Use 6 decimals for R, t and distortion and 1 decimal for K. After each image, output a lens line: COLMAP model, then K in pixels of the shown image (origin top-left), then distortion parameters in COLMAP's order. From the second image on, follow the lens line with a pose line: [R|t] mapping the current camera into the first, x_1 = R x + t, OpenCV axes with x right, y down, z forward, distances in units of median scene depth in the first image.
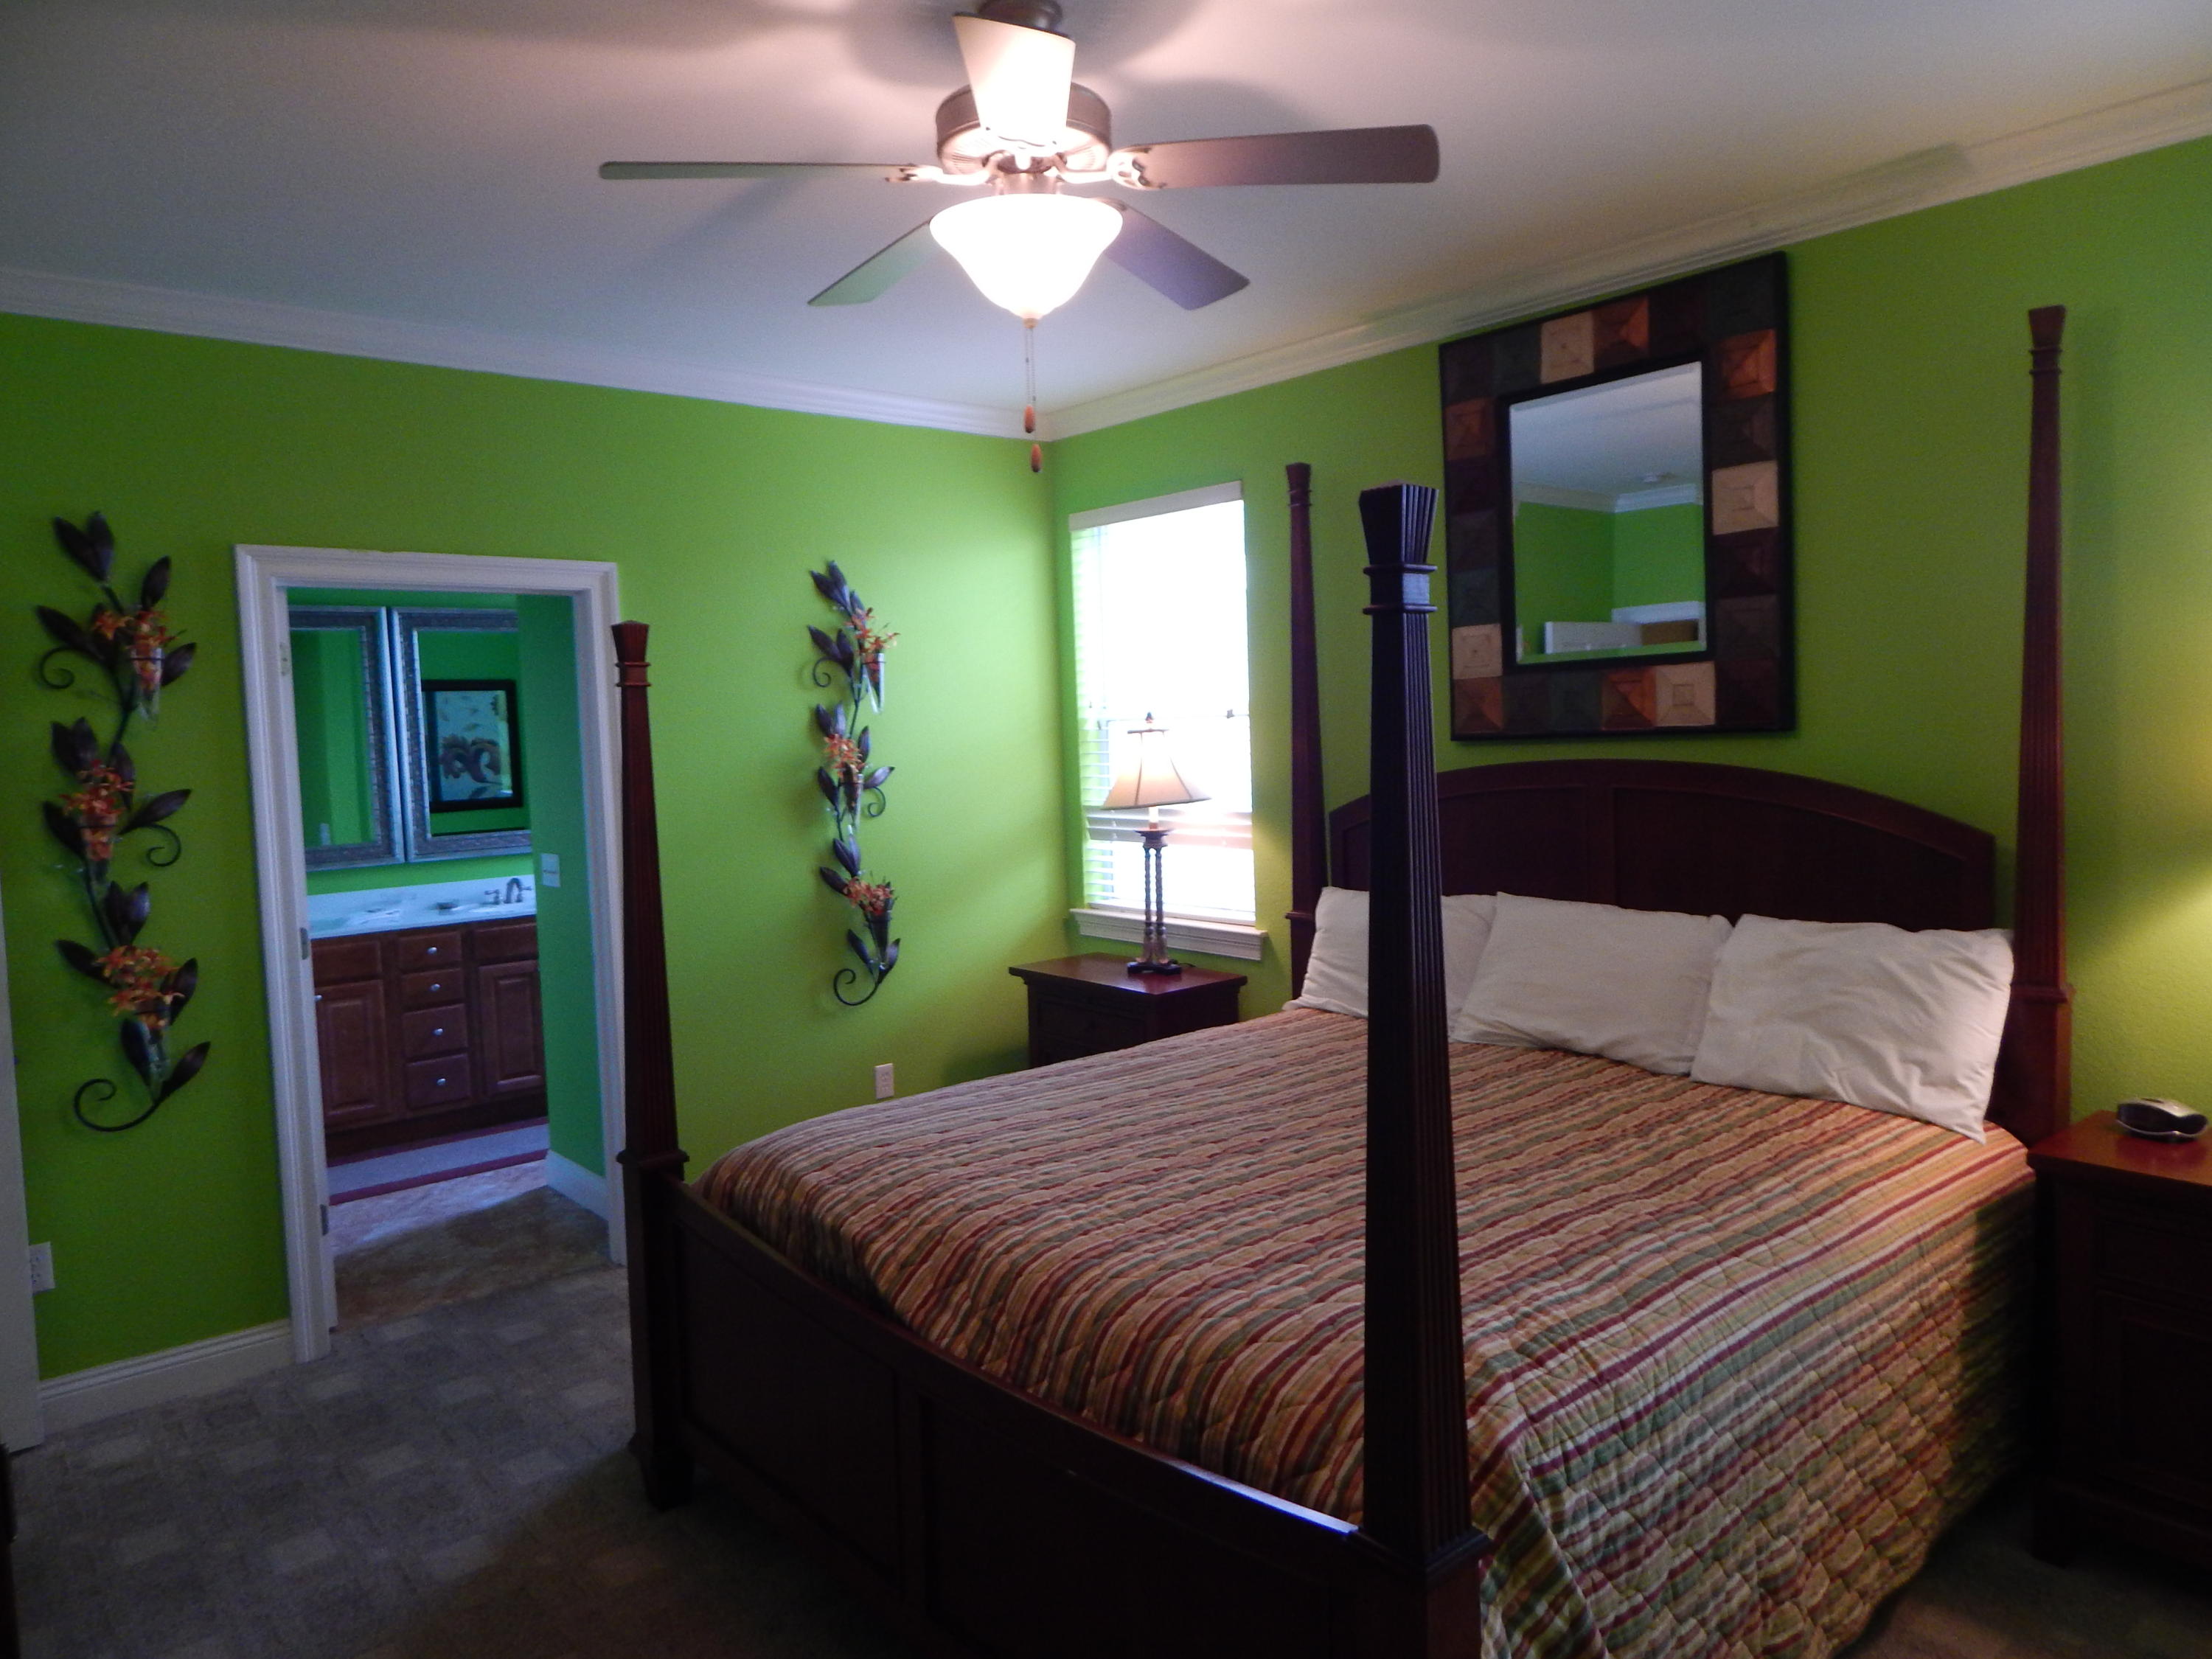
lens RADIAL K [[1447.2, 0, 1112.6], [0, 1447.2, 826.2], [0, 0, 1]] dist [0.002299, -0.012156]
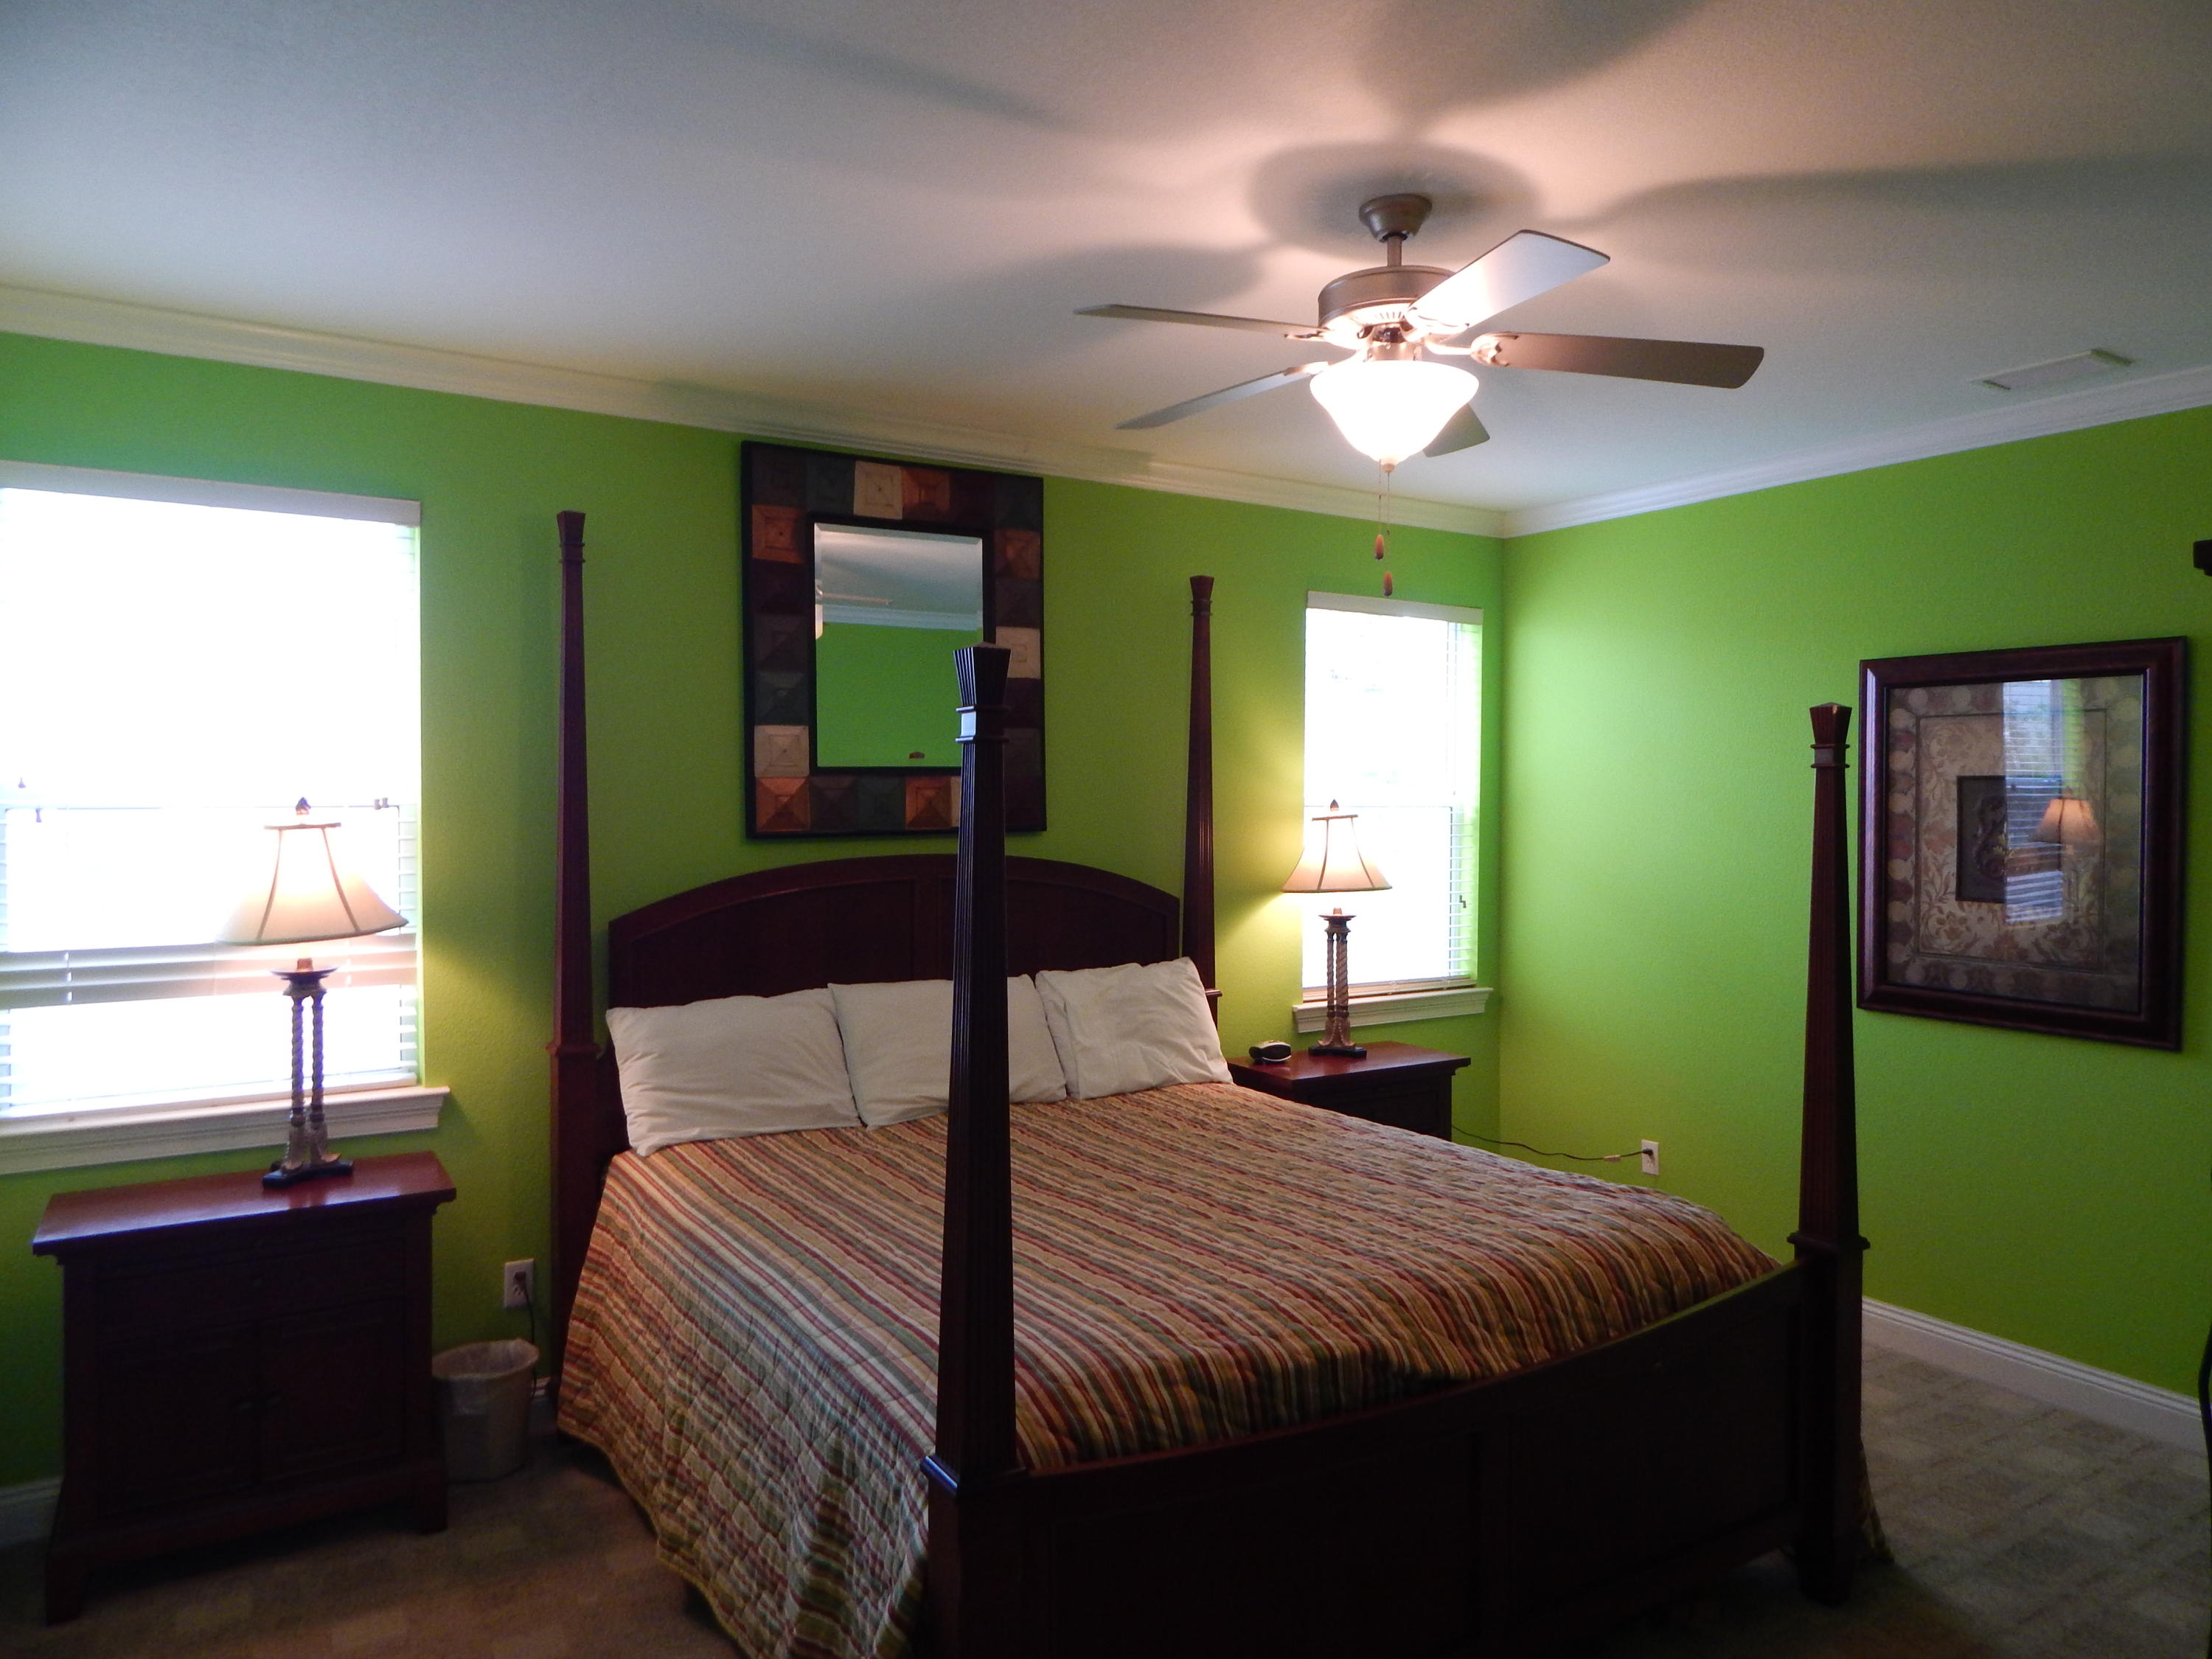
lens RADIAL K [[1447.2, 0, 1112.6], [0, 1447.2, 826.2], [0, 0, 1]] dist [0.002299, -0.012156]
pose [[0.138097, 0.018758, 0.990241, -0.744430], [0.068783, 0.997225, -0.028483, -0.024529], [-0.988027, 0.072046, 0.136424, 0.662209]]
